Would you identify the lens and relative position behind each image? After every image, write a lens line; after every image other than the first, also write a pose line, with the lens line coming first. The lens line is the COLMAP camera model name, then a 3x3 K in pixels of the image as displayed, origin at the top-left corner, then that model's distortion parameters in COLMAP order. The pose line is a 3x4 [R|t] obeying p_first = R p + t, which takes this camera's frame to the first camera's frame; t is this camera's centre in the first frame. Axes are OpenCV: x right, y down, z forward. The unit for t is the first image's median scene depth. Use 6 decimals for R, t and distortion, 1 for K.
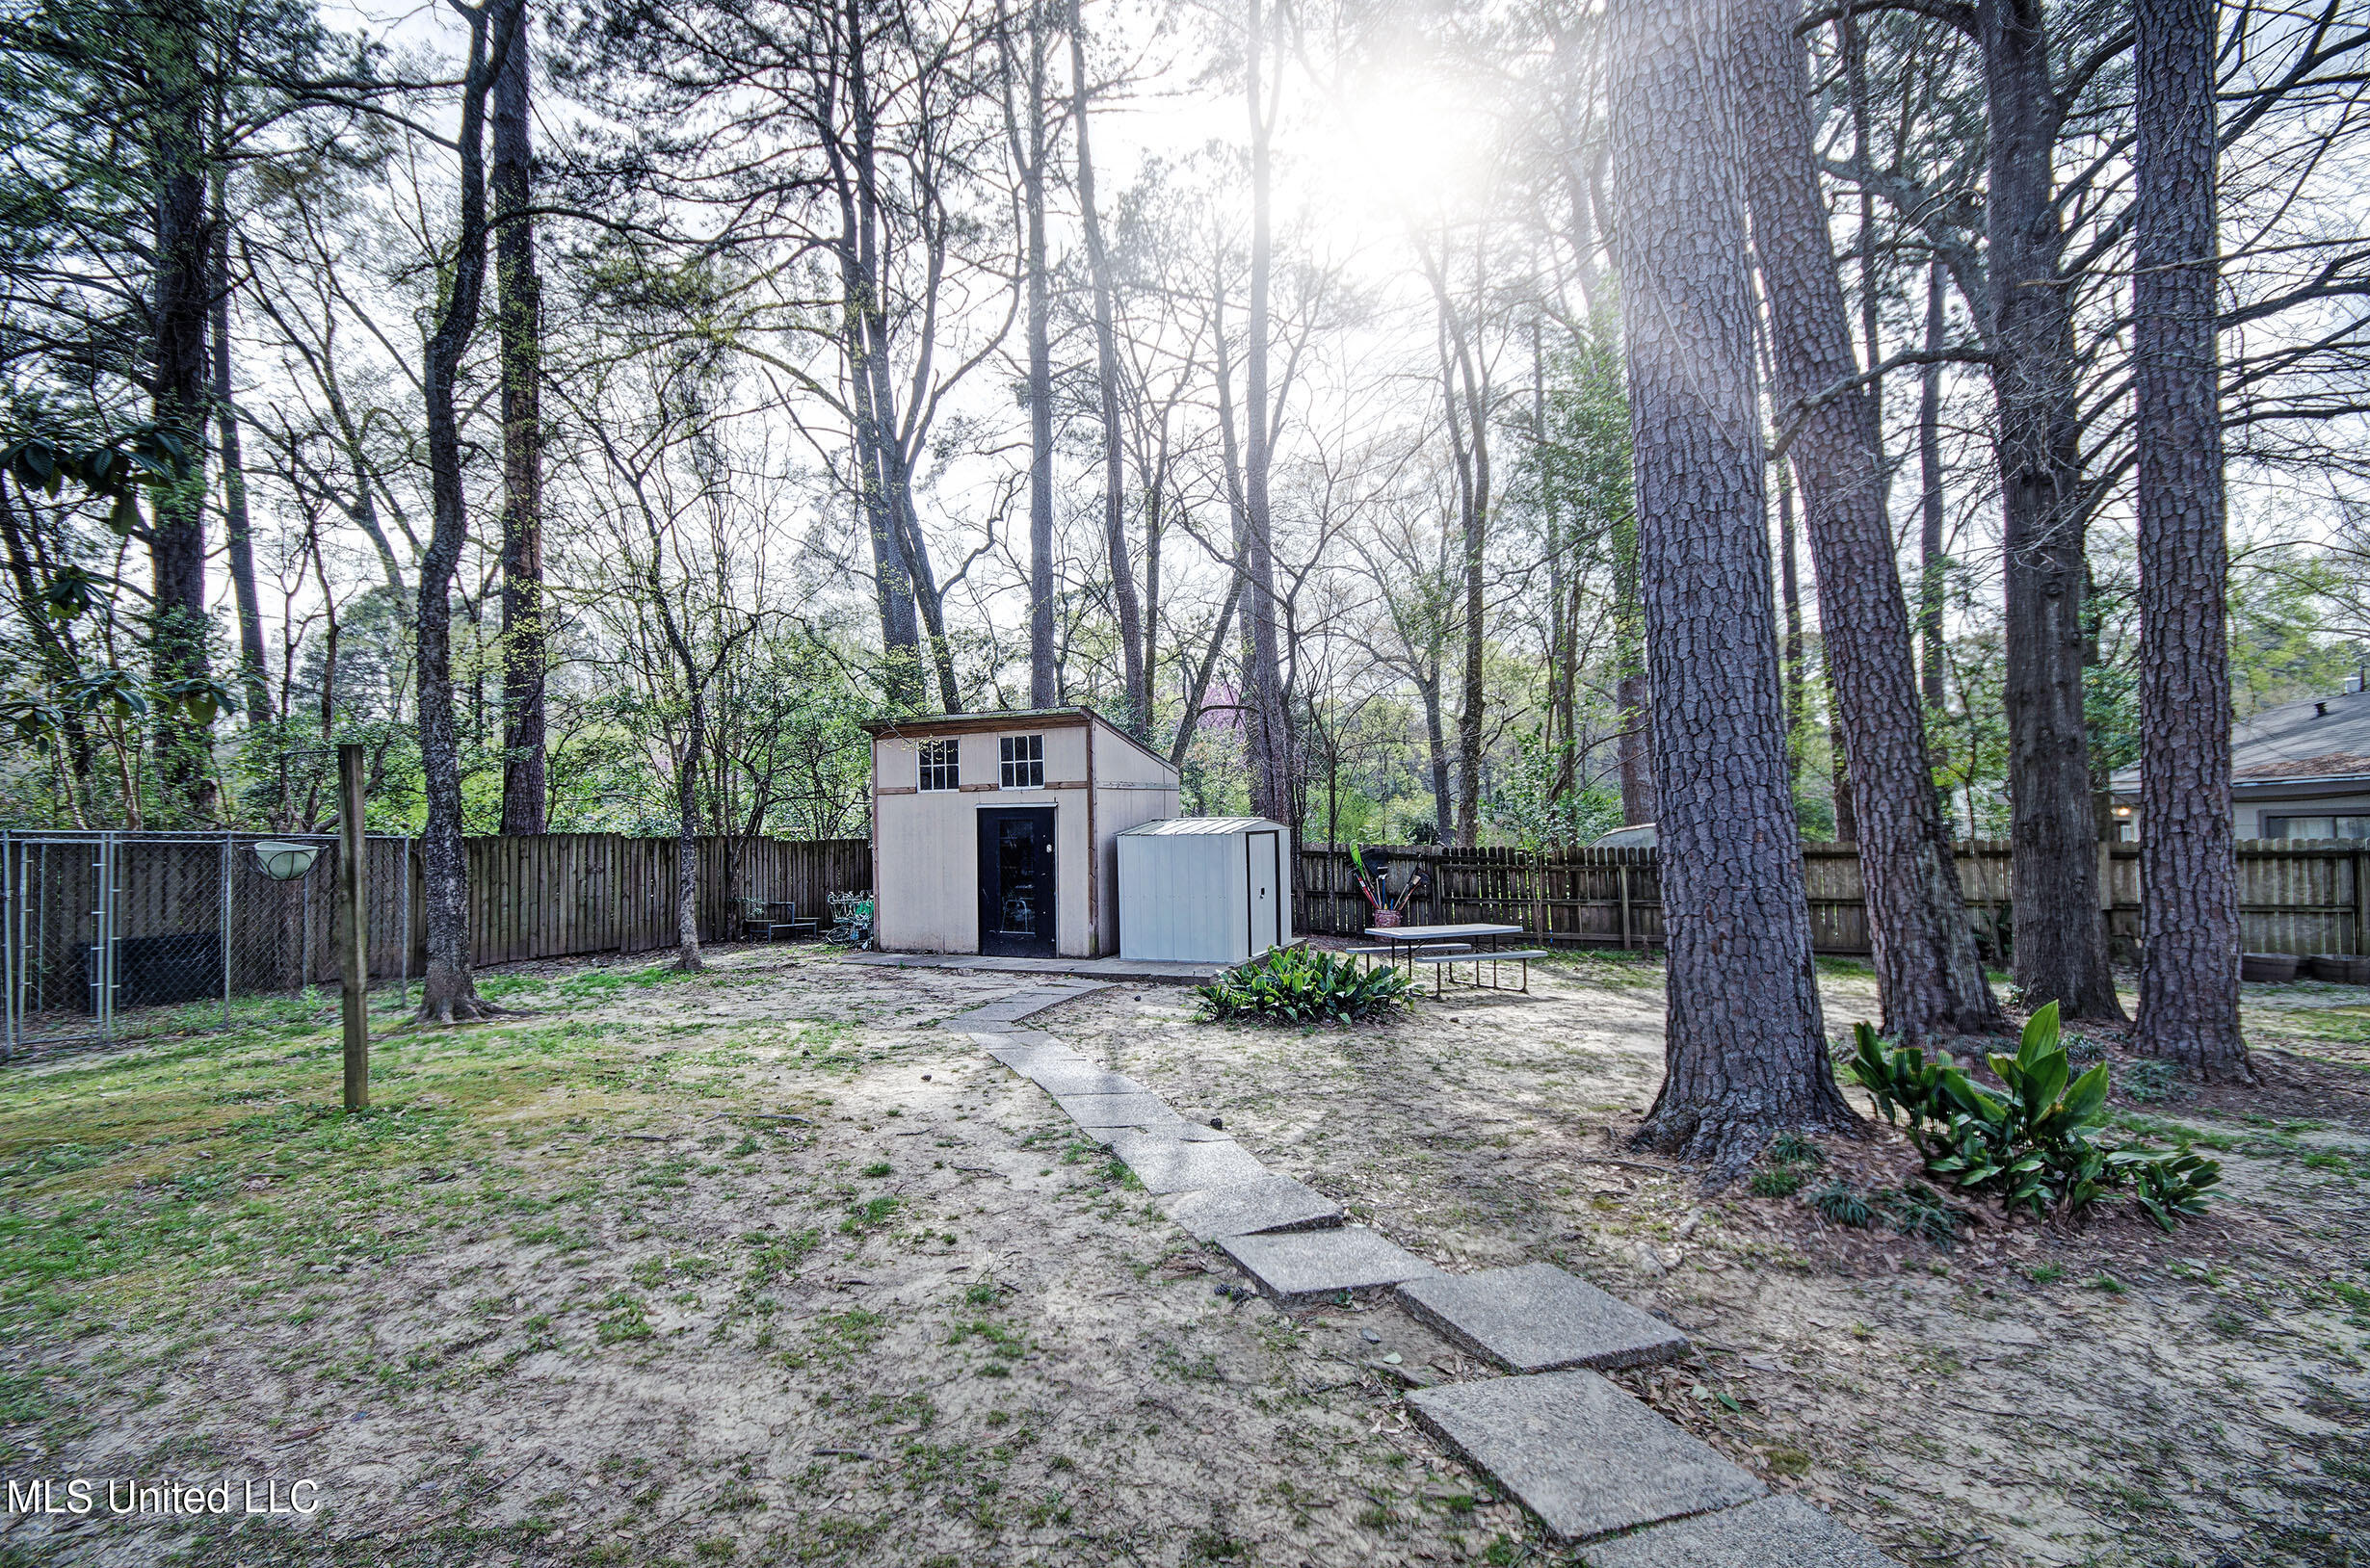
lens RADIAL K [[1046.3, 0, 1185.0], [0, 1046.3, 784.0], [0, 0, 1]] dist [0.000282, 0.000266]
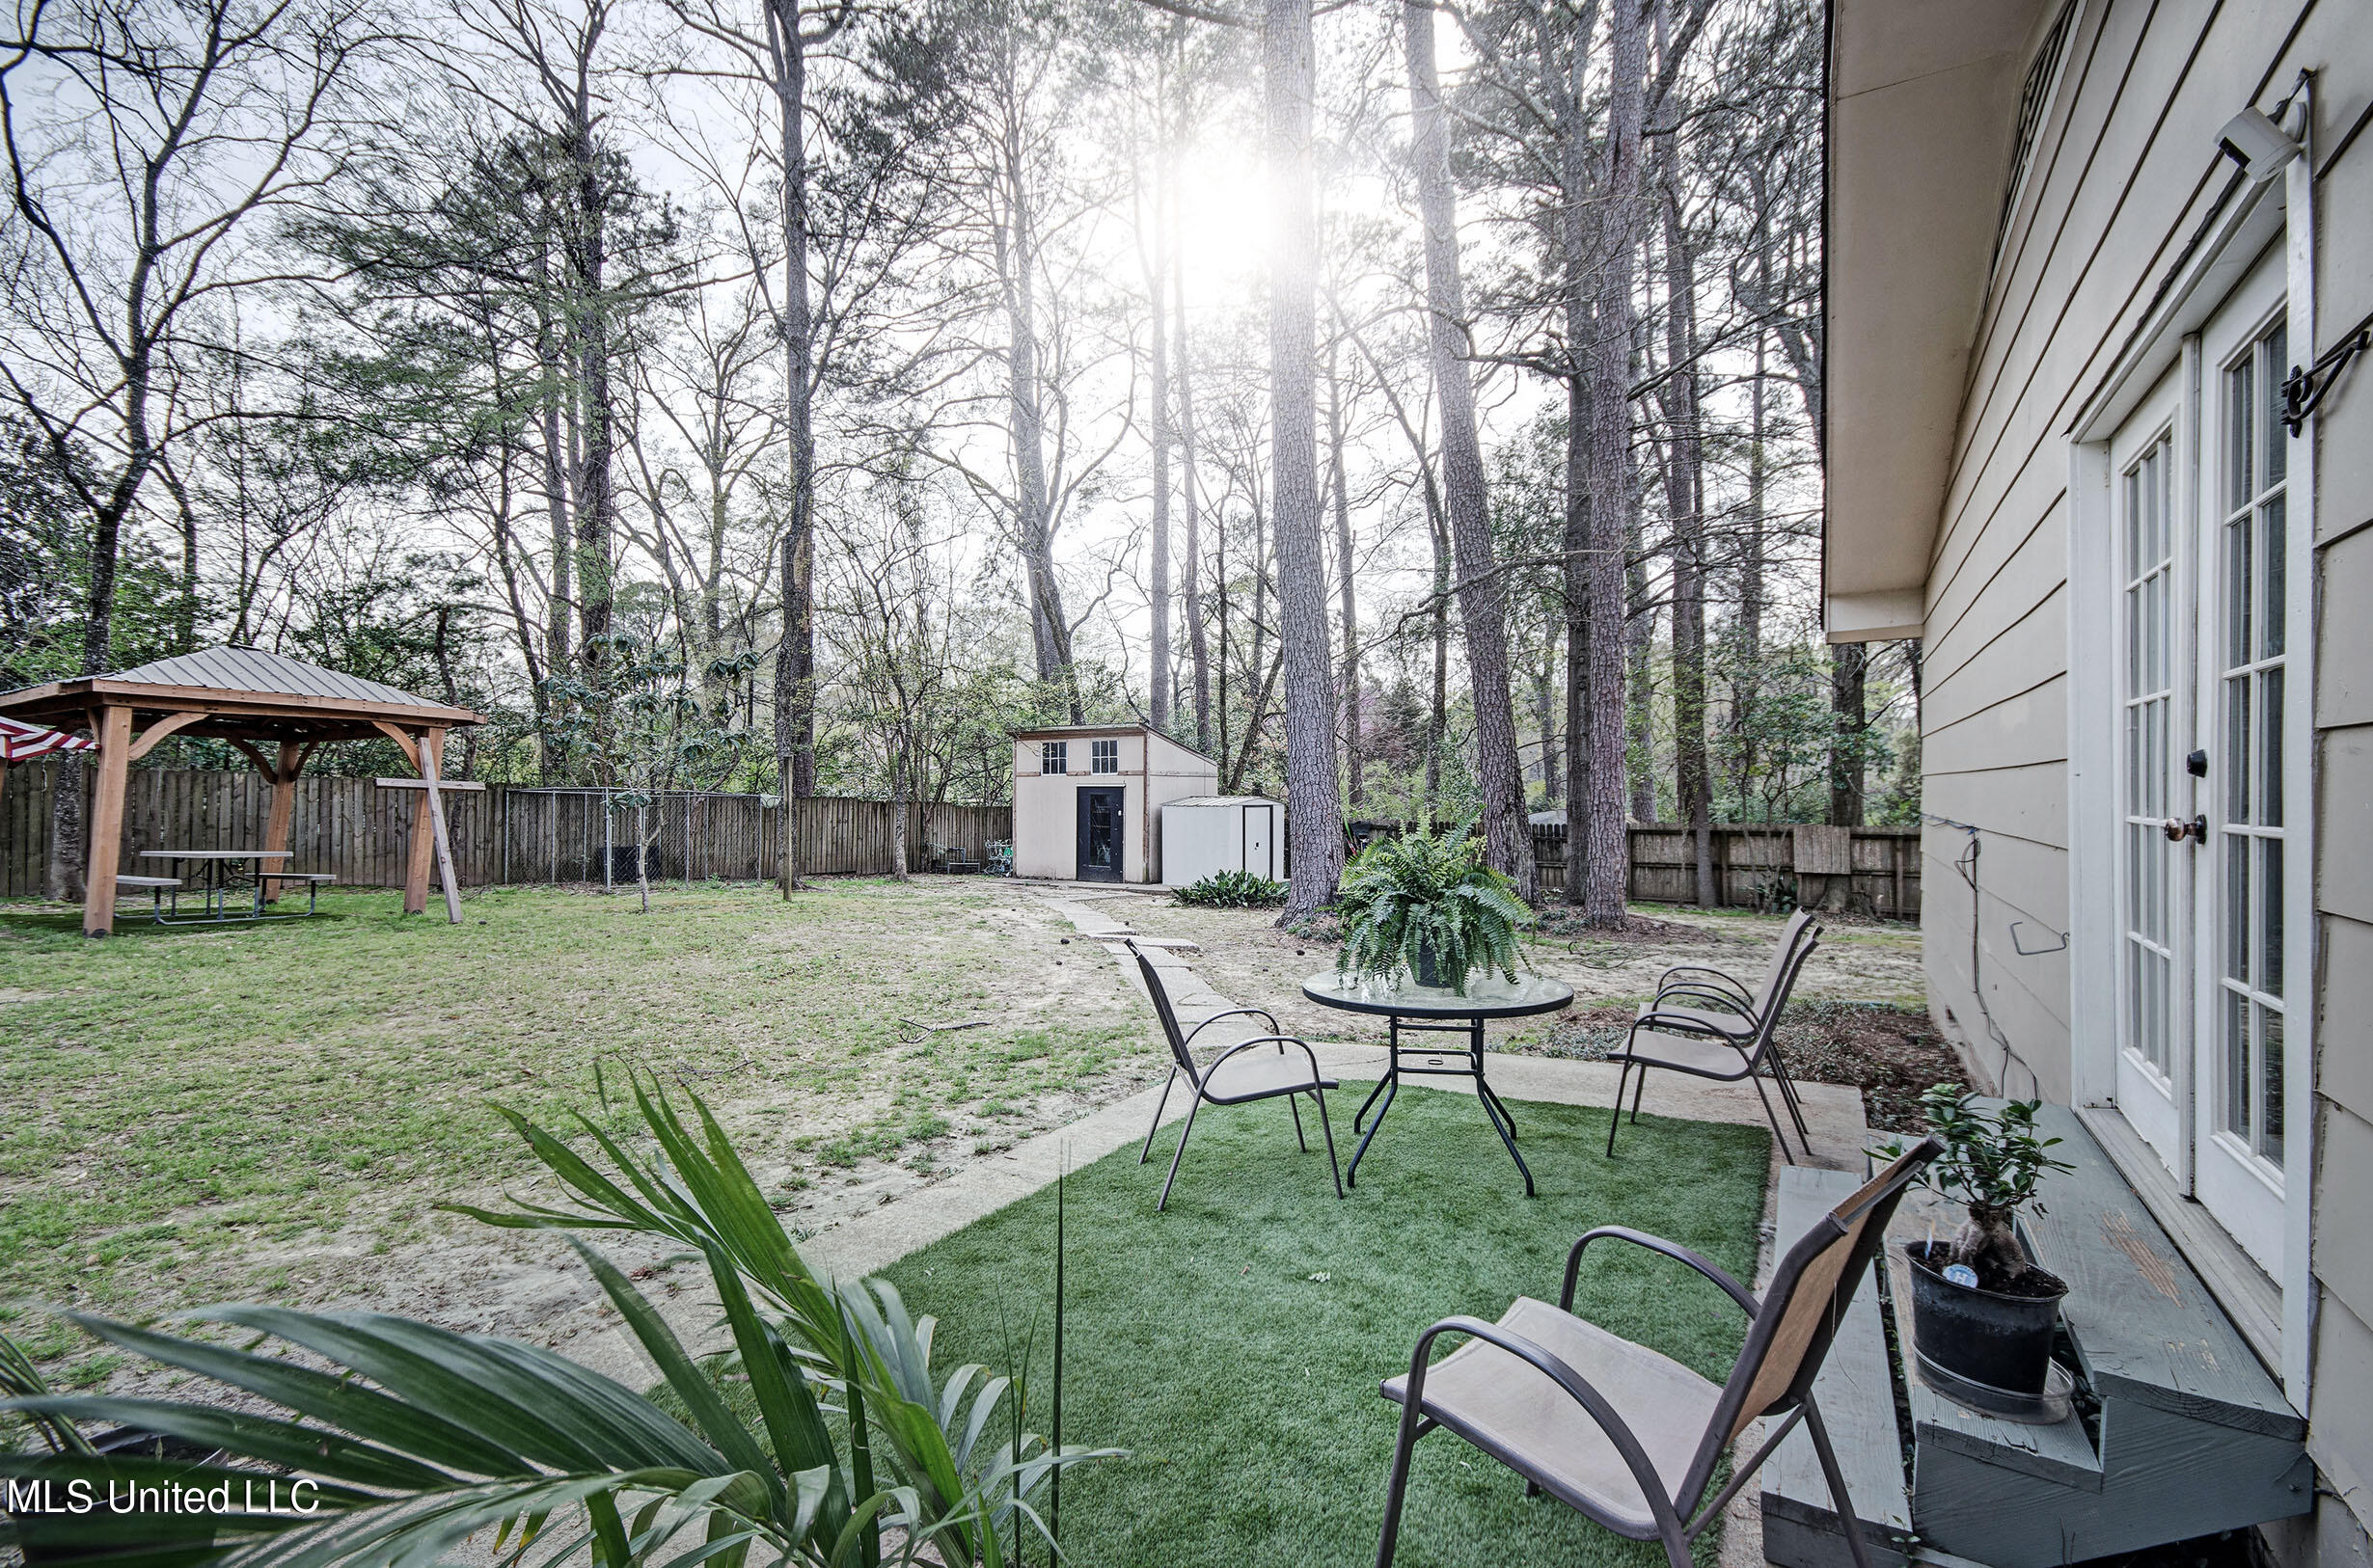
lens RADIAL K [[1084.0, 0, 1186.5], [0, 1084.0, 784.0], [0, 0, 1]] dist [0.001654, 0.000404]
pose [[0.986468, 0.021340, -0.162561, 0.219852], [-0.018389, 0.999638, 0.019637, -0.015017], [0.162921, -0.016382, 0.986503, -0.553373]]
